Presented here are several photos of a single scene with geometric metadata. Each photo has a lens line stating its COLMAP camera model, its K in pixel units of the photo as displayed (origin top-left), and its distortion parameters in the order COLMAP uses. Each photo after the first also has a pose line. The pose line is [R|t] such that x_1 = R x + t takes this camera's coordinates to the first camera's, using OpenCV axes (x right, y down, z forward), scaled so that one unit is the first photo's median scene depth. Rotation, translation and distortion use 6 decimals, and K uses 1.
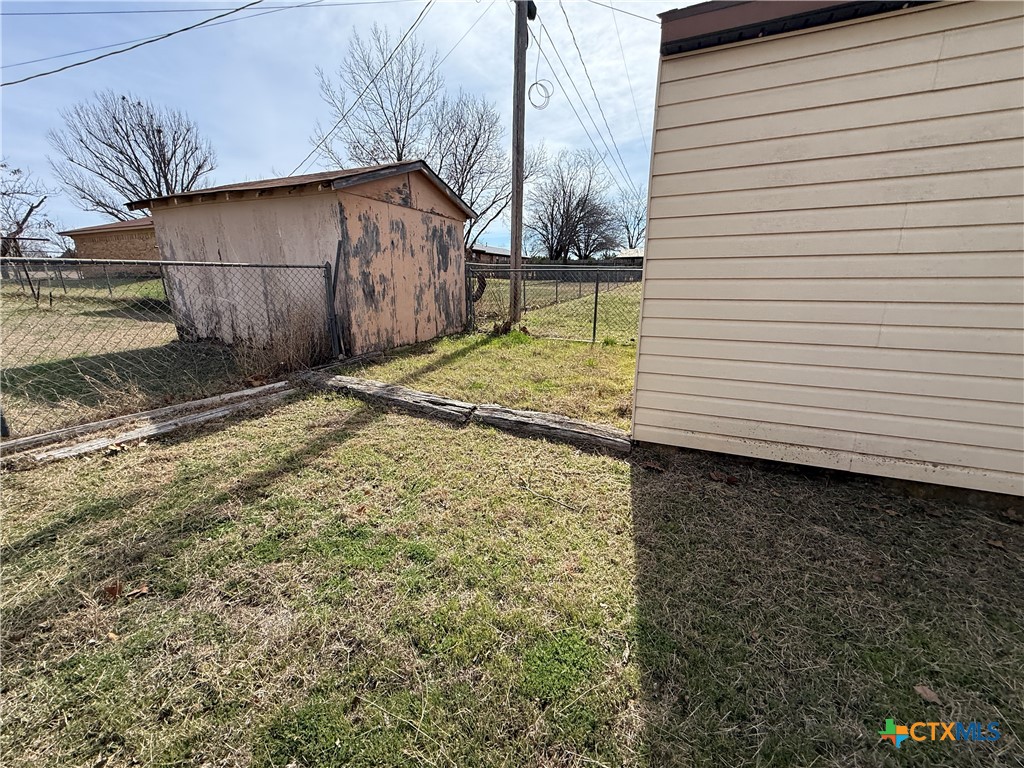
lens RADIAL K [[407.0, 0, 512.0], [0, 407.0, 384.0], [0, 0, 1]] dist [0.000481, 0.000181]
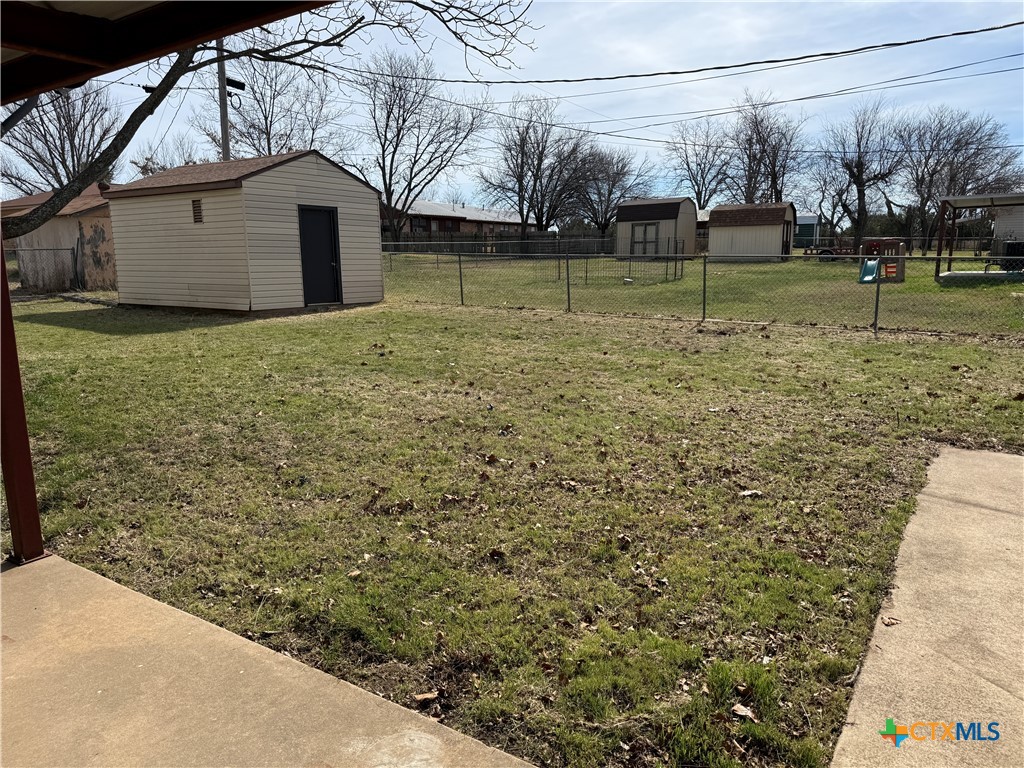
lens RADIAL K [[726.8, 0, 512.0], [0, 726.8, 384.0], [0, 0, 1]] dist [0.004960, -0.000809]
pose [[0.984764, 0.030709, -0.171161, 2.384904], [-0.043964, 0.996274, -0.074197, 0.582033], [0.168245, 0.080592, 0.982445, -2.235521]]
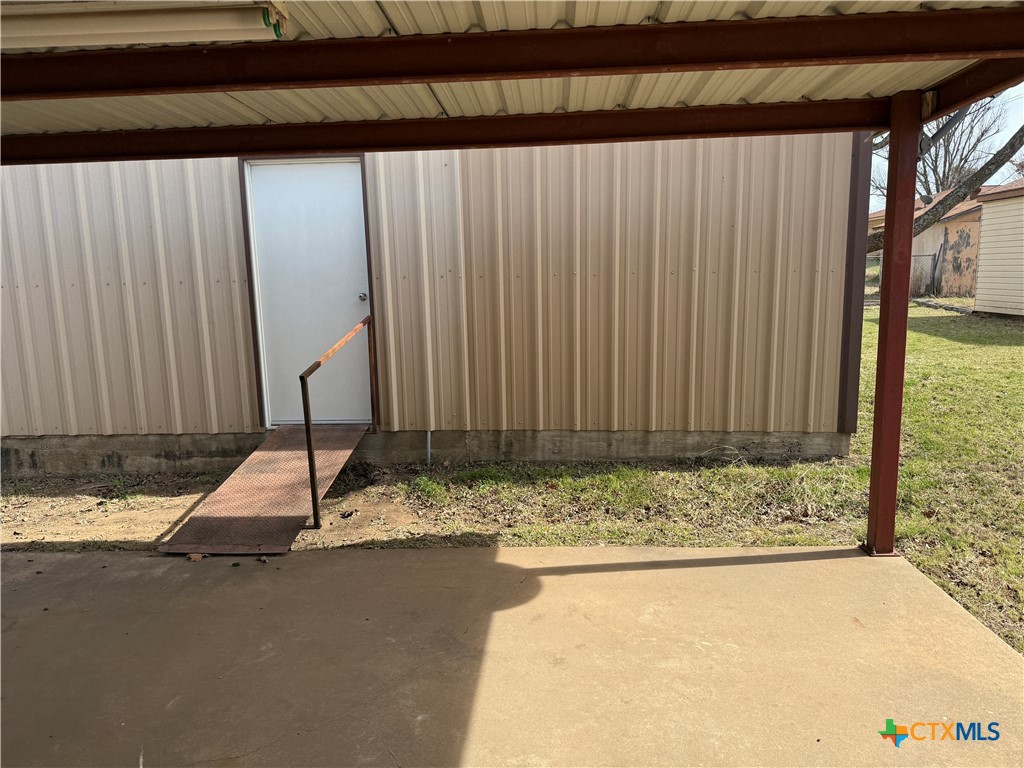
lens RADIAL K [[726.8, 0, 512.0], [0, 726.8, 384.0], [0, 0, 1]] dist [0.004960, -0.000809]
pose [[0.344494, 0.146071, -0.927355, 2.341937], [-0.222404, 0.972399, 0.070547, 0.582658], [0.912064, 0.181944, 0.367472, -2.253879]]
